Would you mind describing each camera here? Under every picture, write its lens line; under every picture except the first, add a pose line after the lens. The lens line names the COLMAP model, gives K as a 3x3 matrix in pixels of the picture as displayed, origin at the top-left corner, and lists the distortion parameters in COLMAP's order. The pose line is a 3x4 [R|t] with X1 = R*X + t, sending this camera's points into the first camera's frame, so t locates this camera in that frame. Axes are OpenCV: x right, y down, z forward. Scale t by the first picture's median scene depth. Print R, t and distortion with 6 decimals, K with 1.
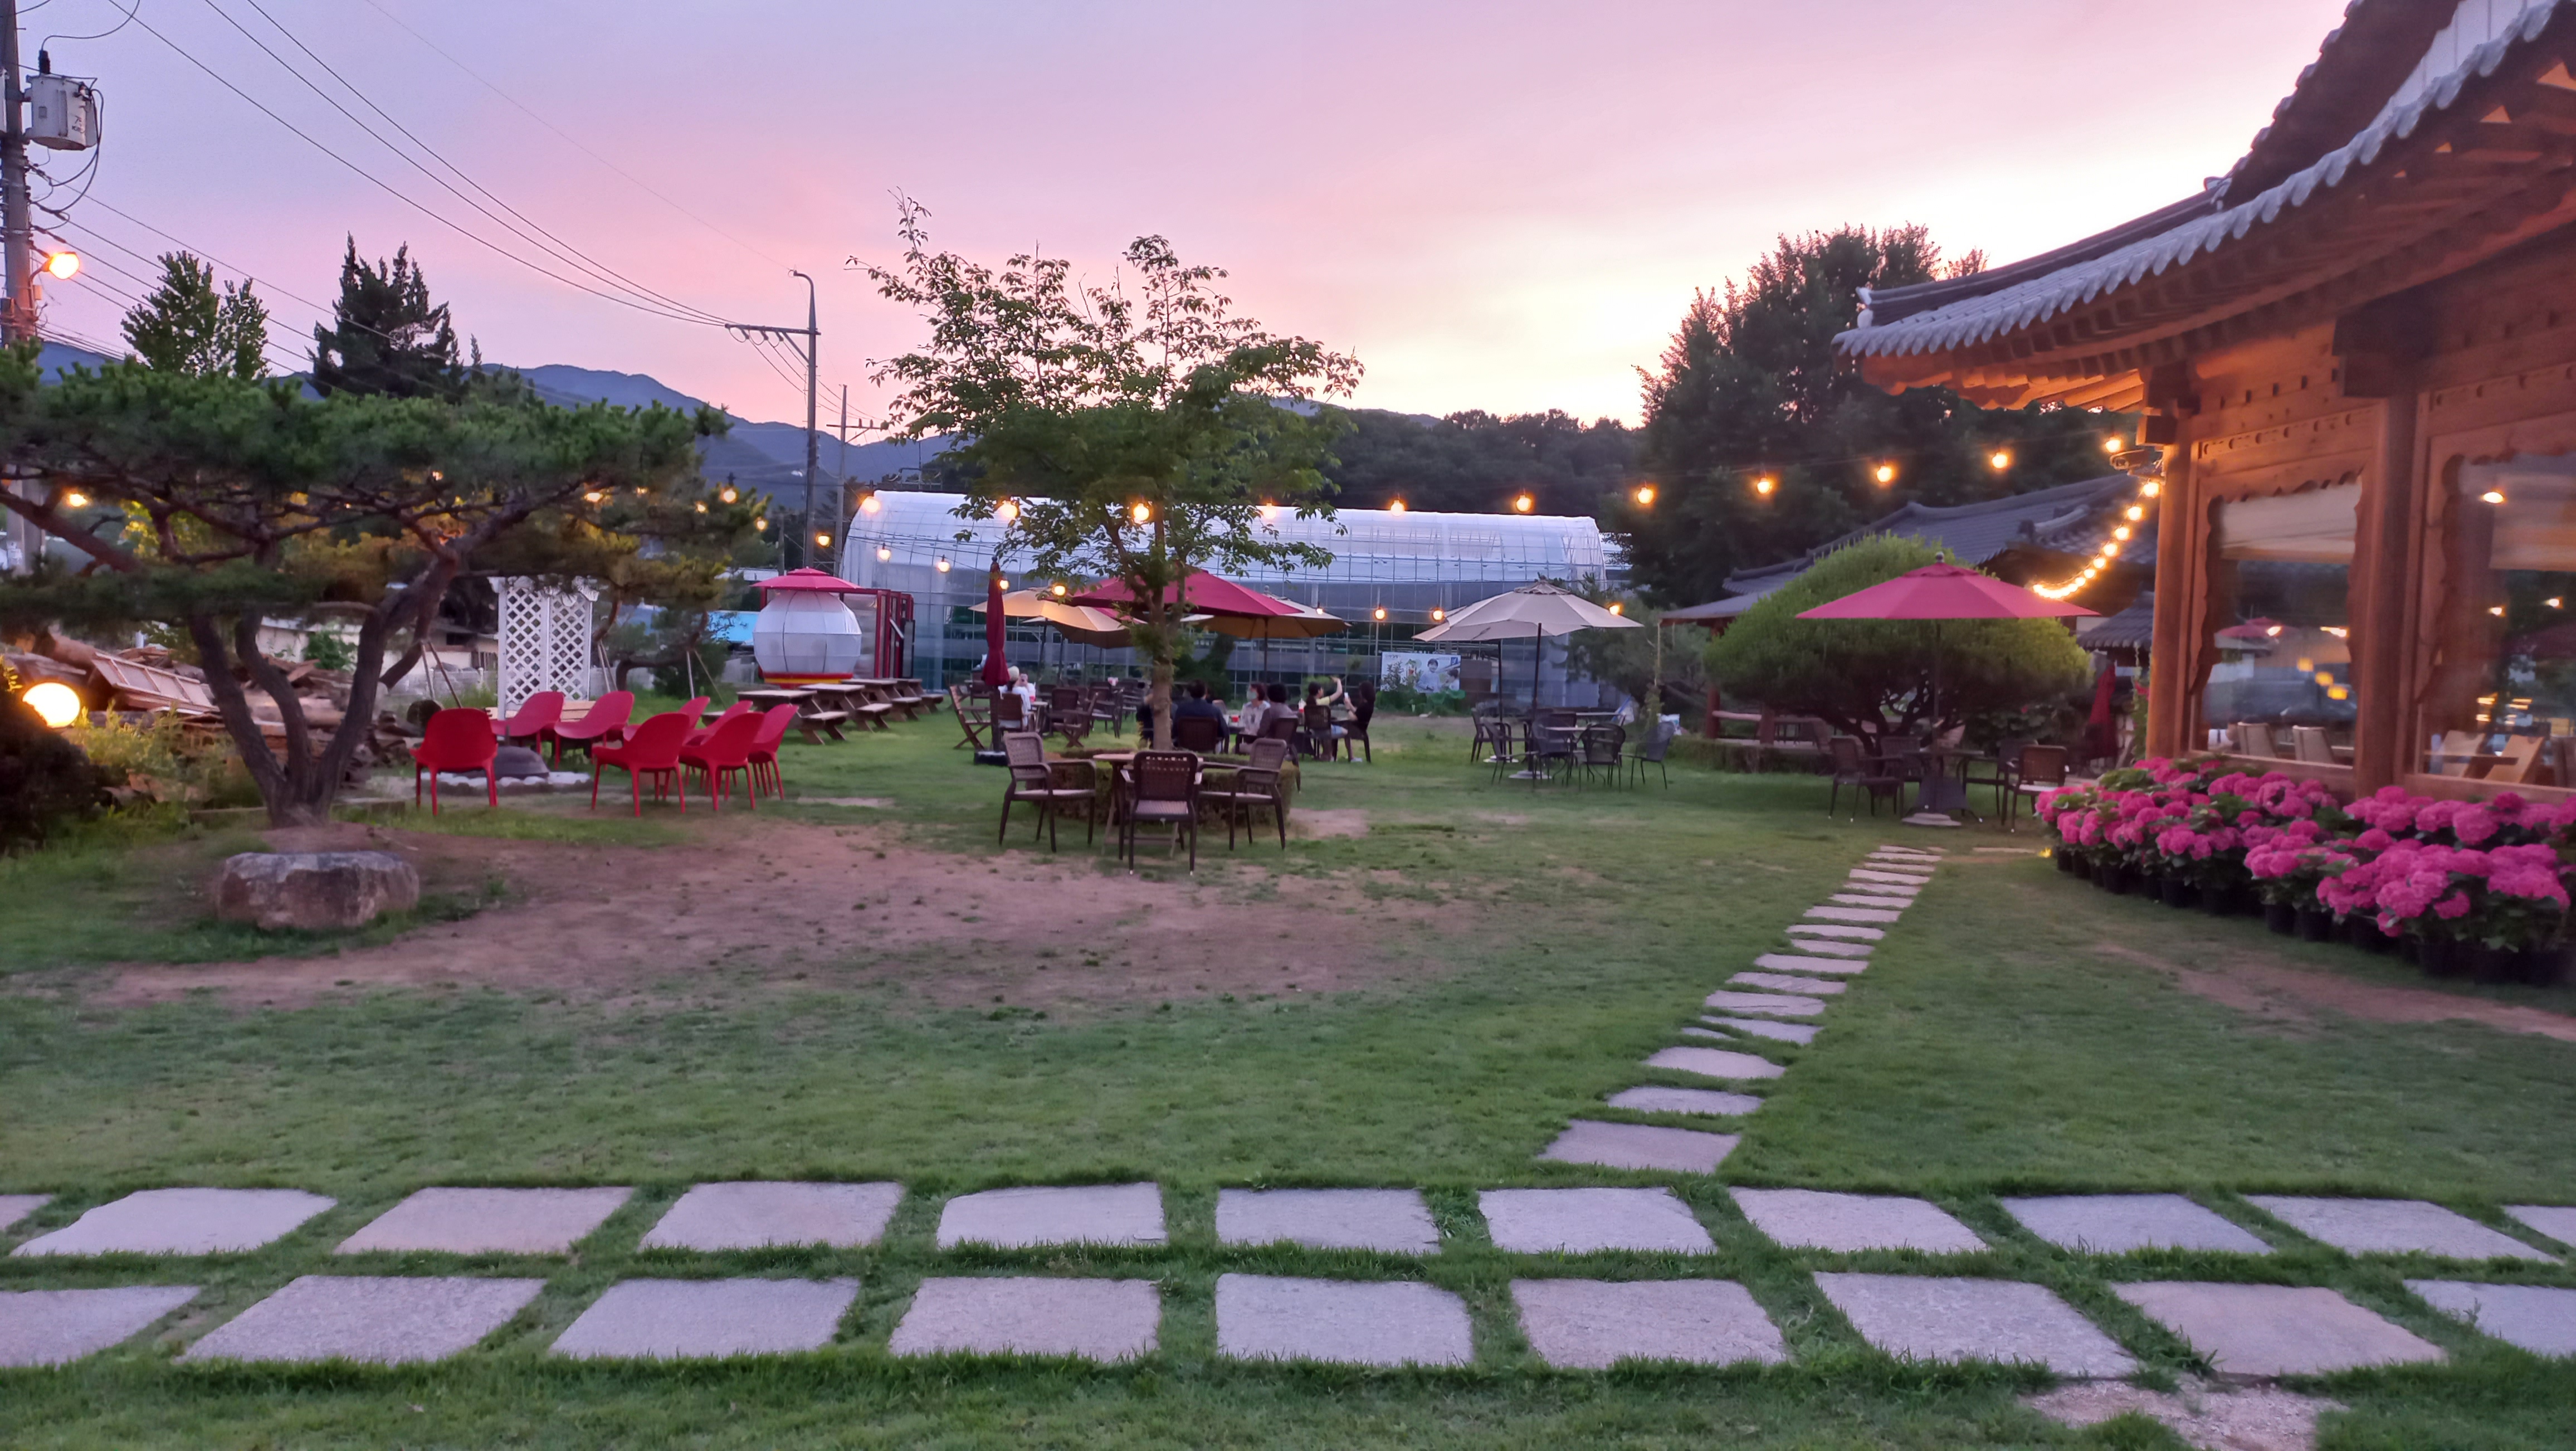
lens RADIAL K [[1872.8, 0, 1288.0], [0, 1872.8, 725.5], [0, 0, 1]] dist [0.062382, -0.057994]
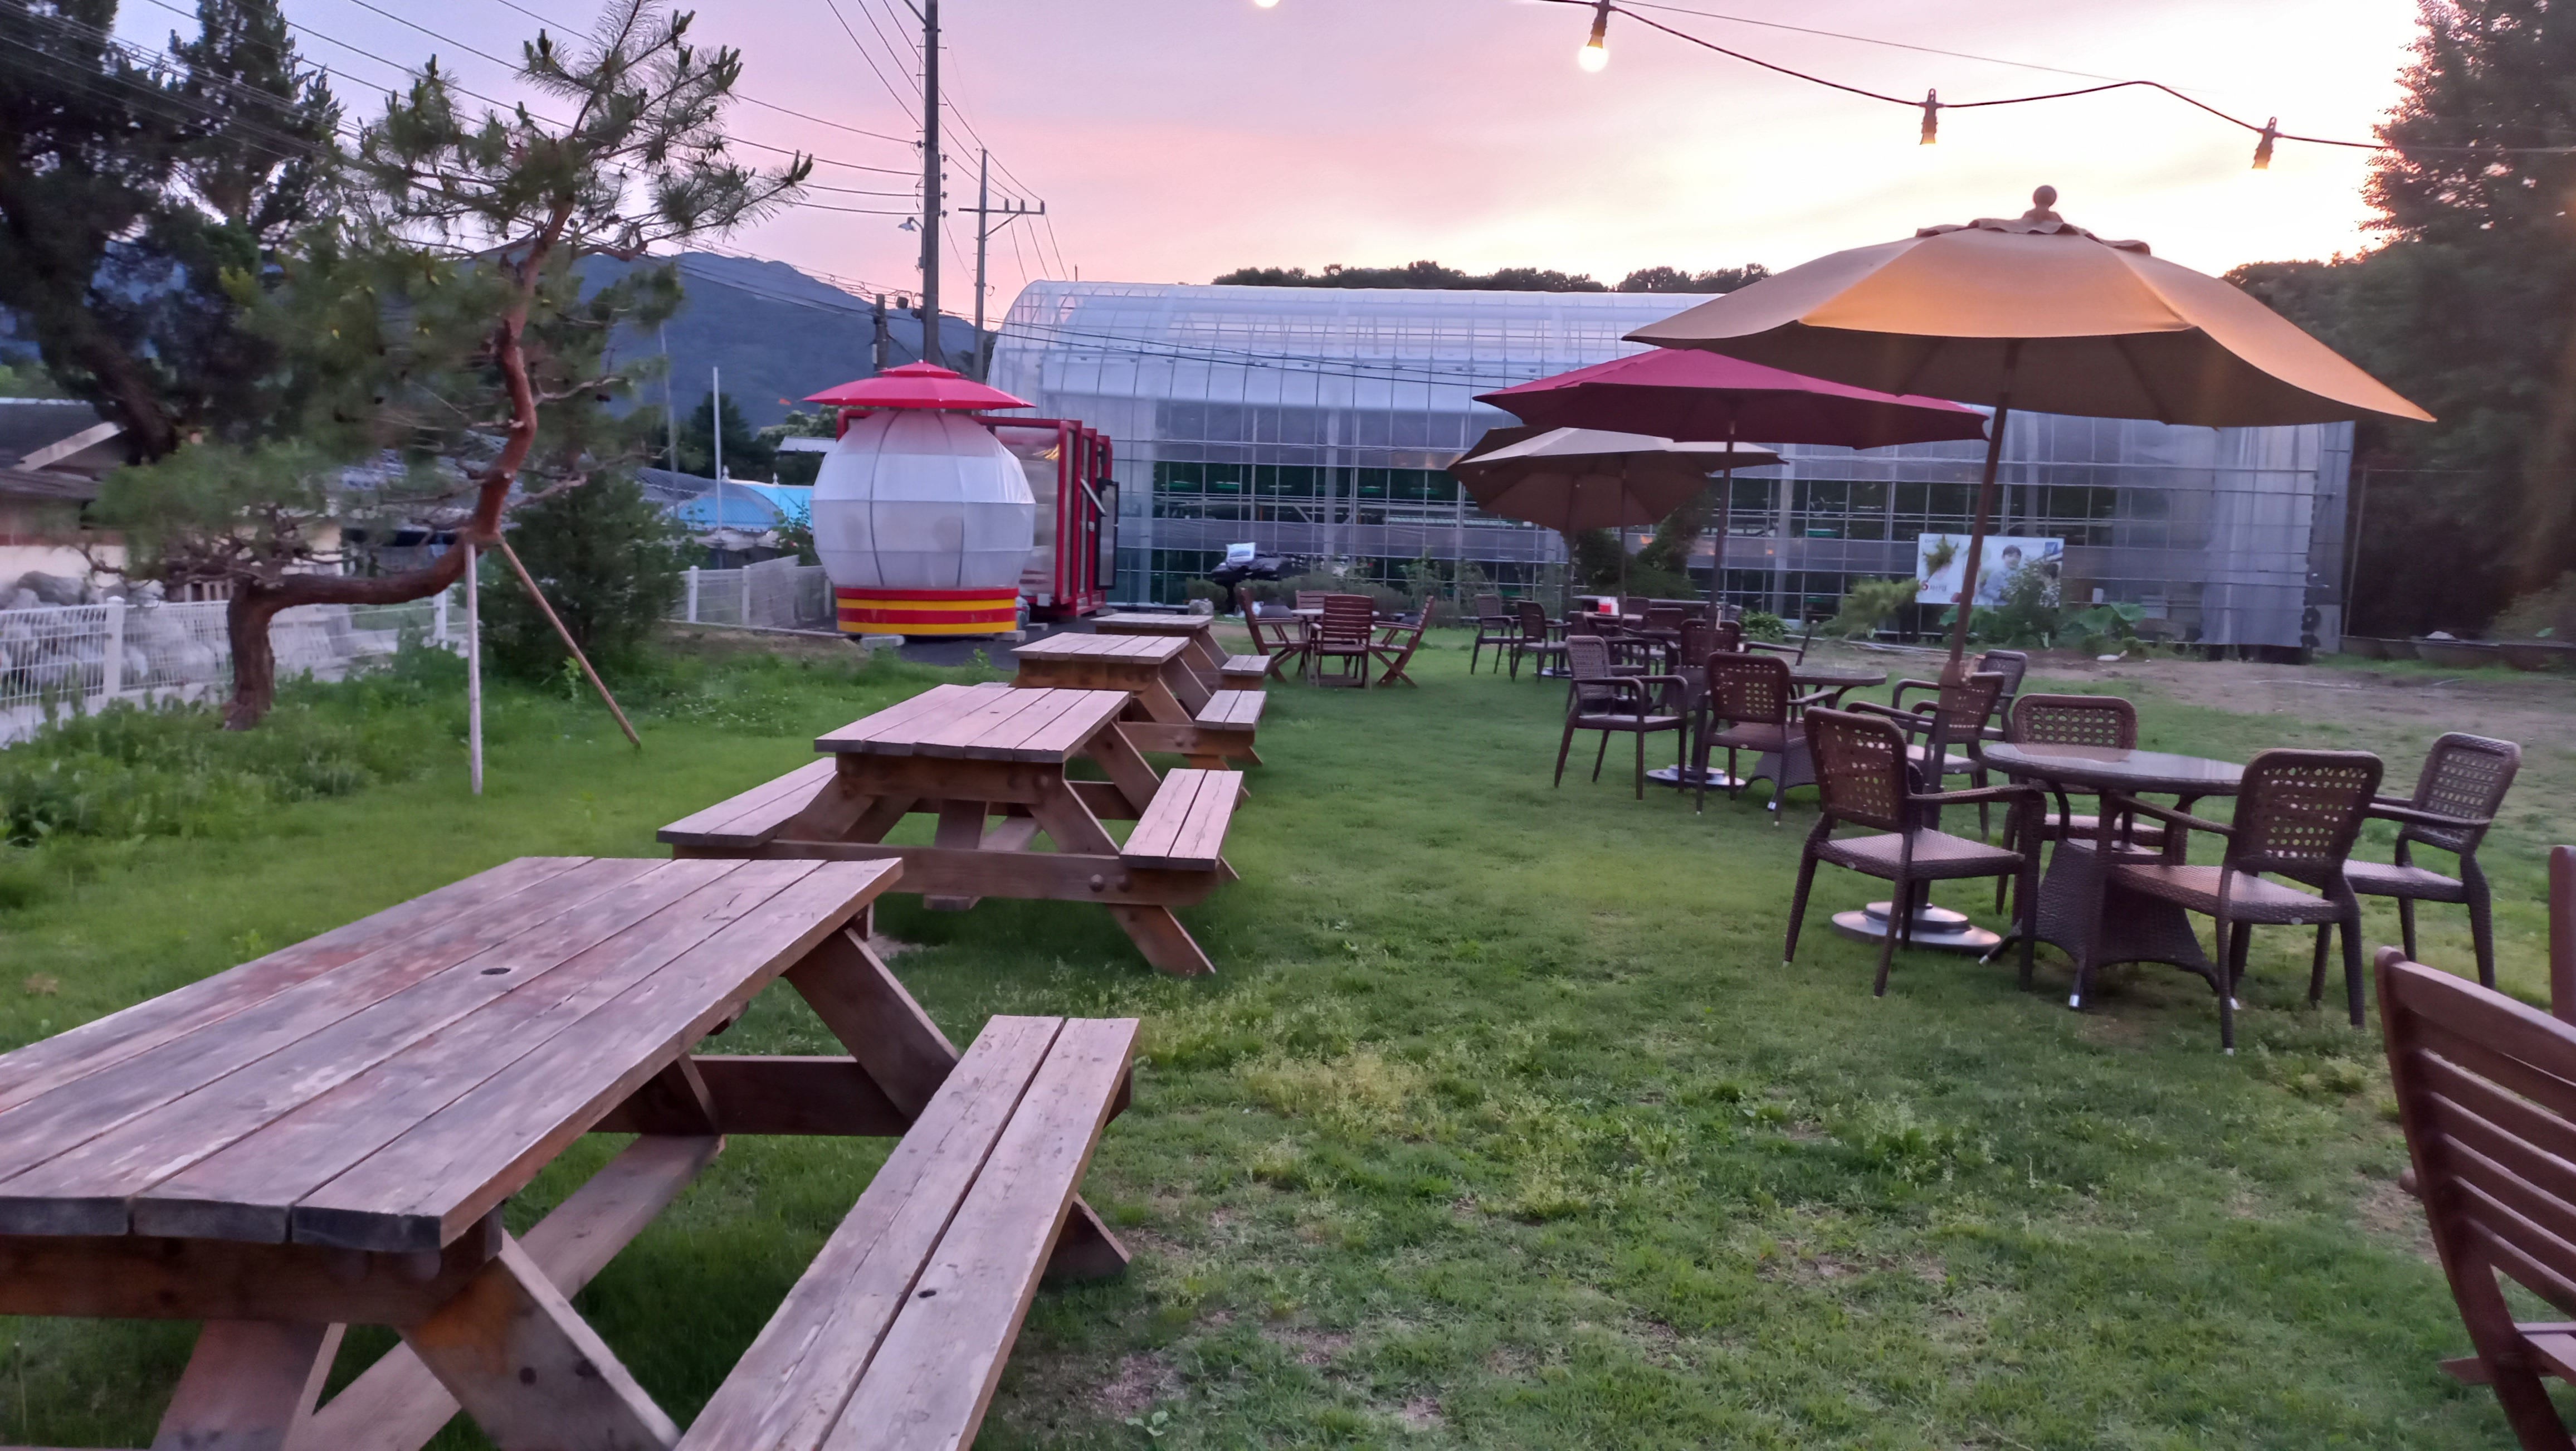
lens RADIAL K [[1872.8, 0, 1288.0], [0, 1872.8, 725.5], [0, 0, 1]] dist [0.062382, -0.057994]
pose [[0.997529, 0.001328, -0.070242, -0.229536], [0.002984, 0.998119, 0.061239, -0.037975], [0.070191, -0.061297, 0.995648, 0.934590]]
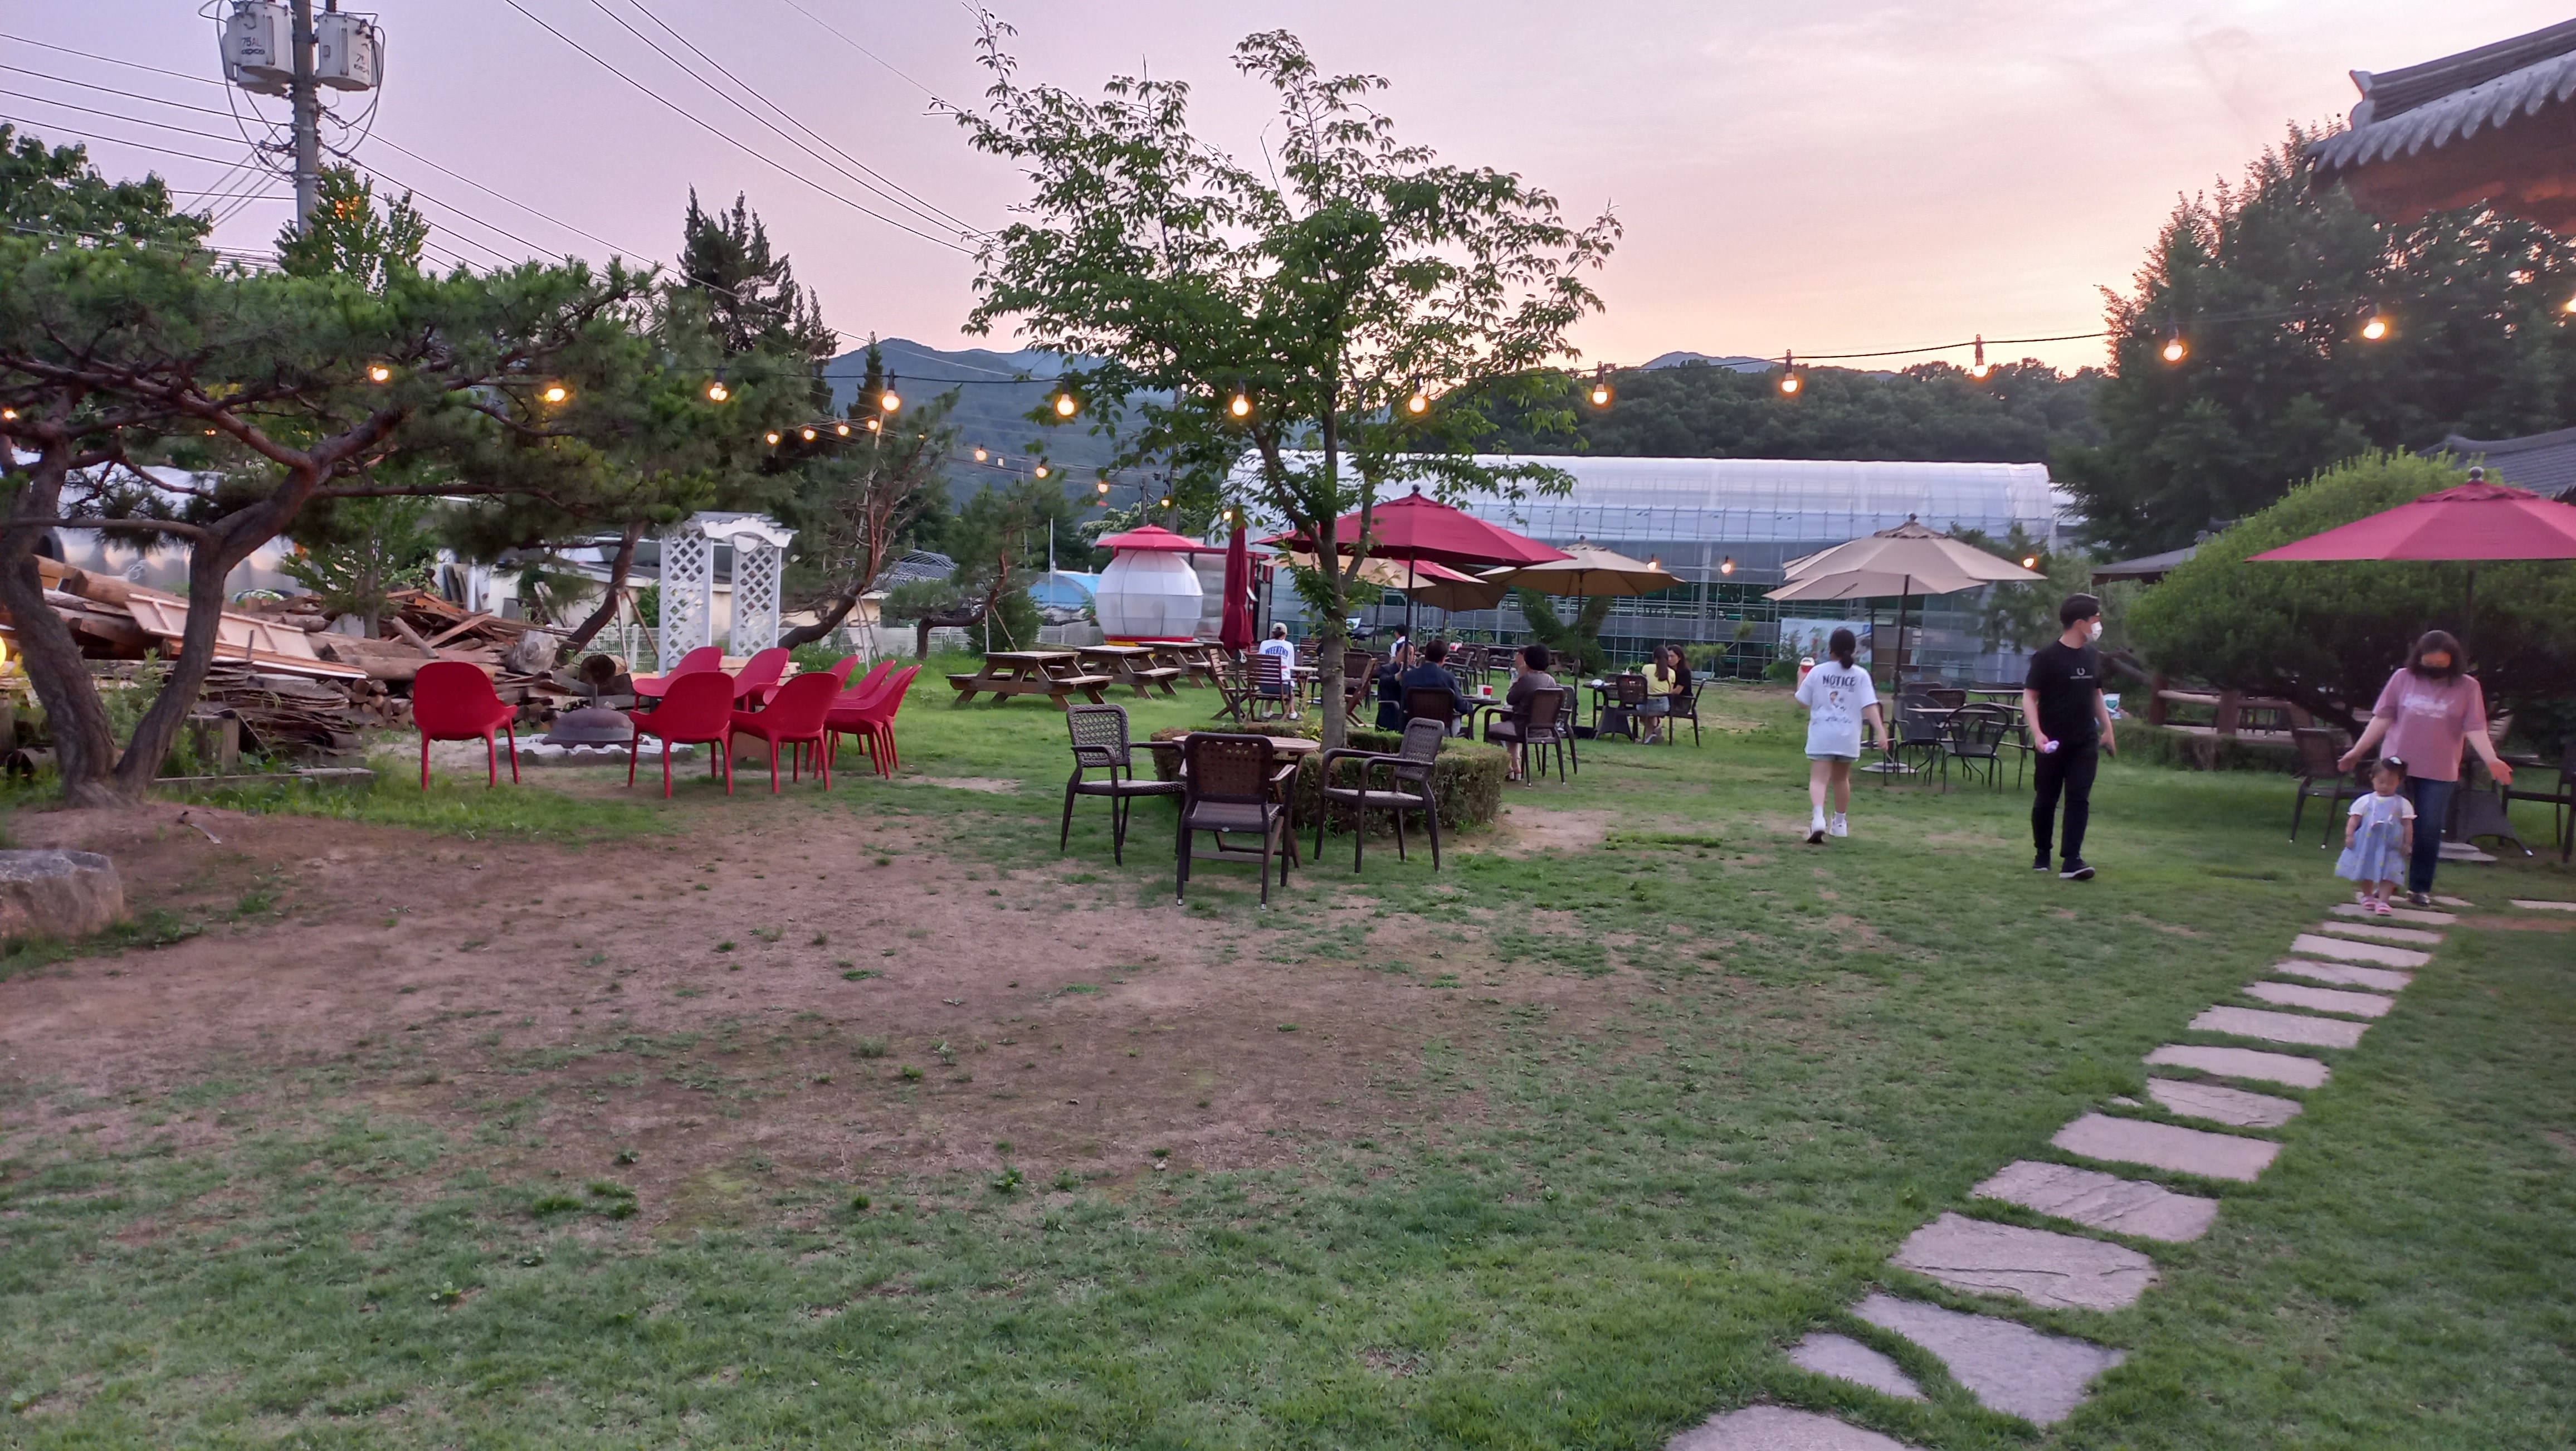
lens RADIAL K [[1872.8, 0, 1288.0], [0, 1872.8, 725.5], [0, 0, 1]] dist [0.062382, -0.057994]
pose [[0.972958, 0.020541, -0.230069, 0.059389], [-0.016722, 0.999688, 0.018536, -0.001556], [0.230378, -0.014187, 0.972998, 0.154112]]
